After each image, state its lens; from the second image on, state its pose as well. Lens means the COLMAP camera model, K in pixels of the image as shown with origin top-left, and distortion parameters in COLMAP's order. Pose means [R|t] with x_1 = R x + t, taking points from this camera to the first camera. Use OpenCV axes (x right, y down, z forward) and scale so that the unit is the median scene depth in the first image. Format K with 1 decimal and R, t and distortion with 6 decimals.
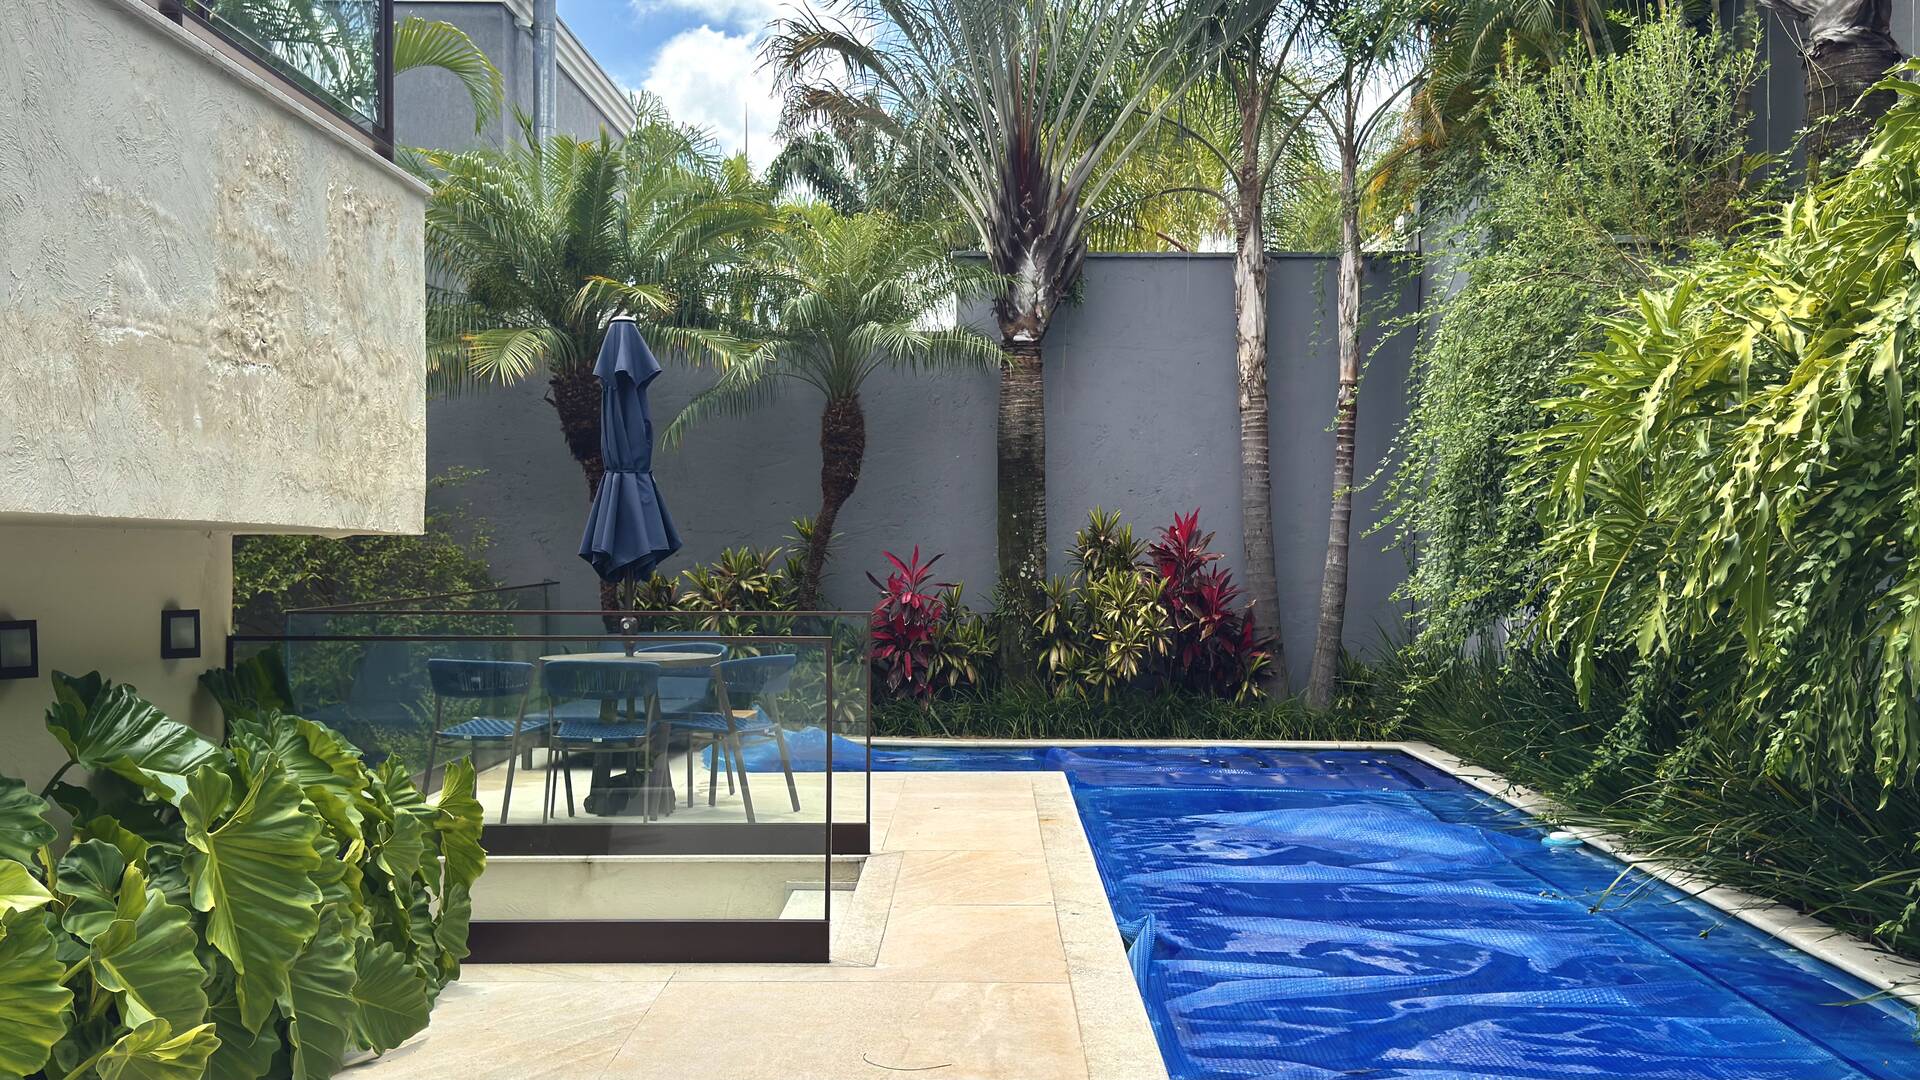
lens RADIAL K [[1890.7, 0, 971.0], [0, 1890.7, 542.2], [0, 0, 1]] dist [0.078312, 0.000000]
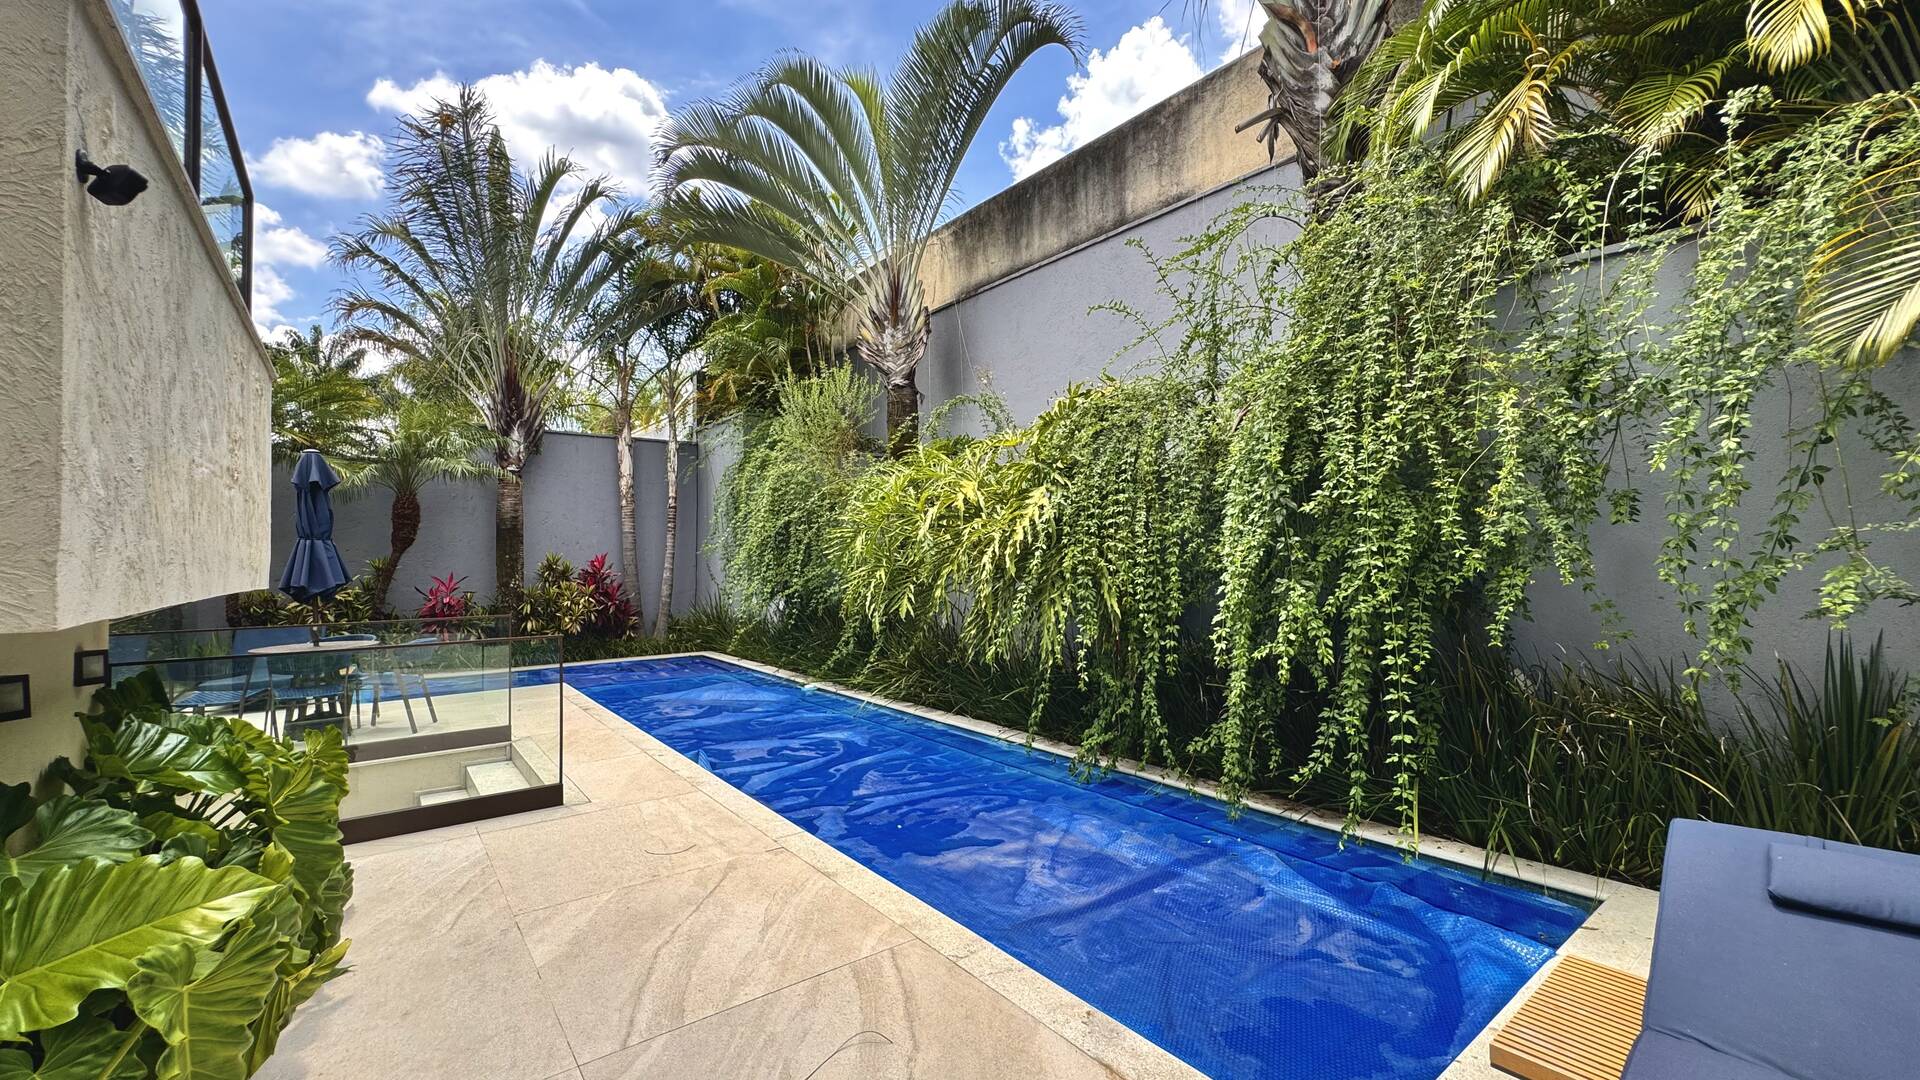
lens RADIAL K [[764.7, 0, 959.3], [0, 764.7, 537.8], [0, 0, 1]] dist [0.004648, 0.000824]
pose [[0.790187, 0.003467, 0.612857, -0.098356], [0.011533, 0.999723, -0.020526, -0.011697], [-0.612758, 0.023288, 0.789928, 0.057353]]
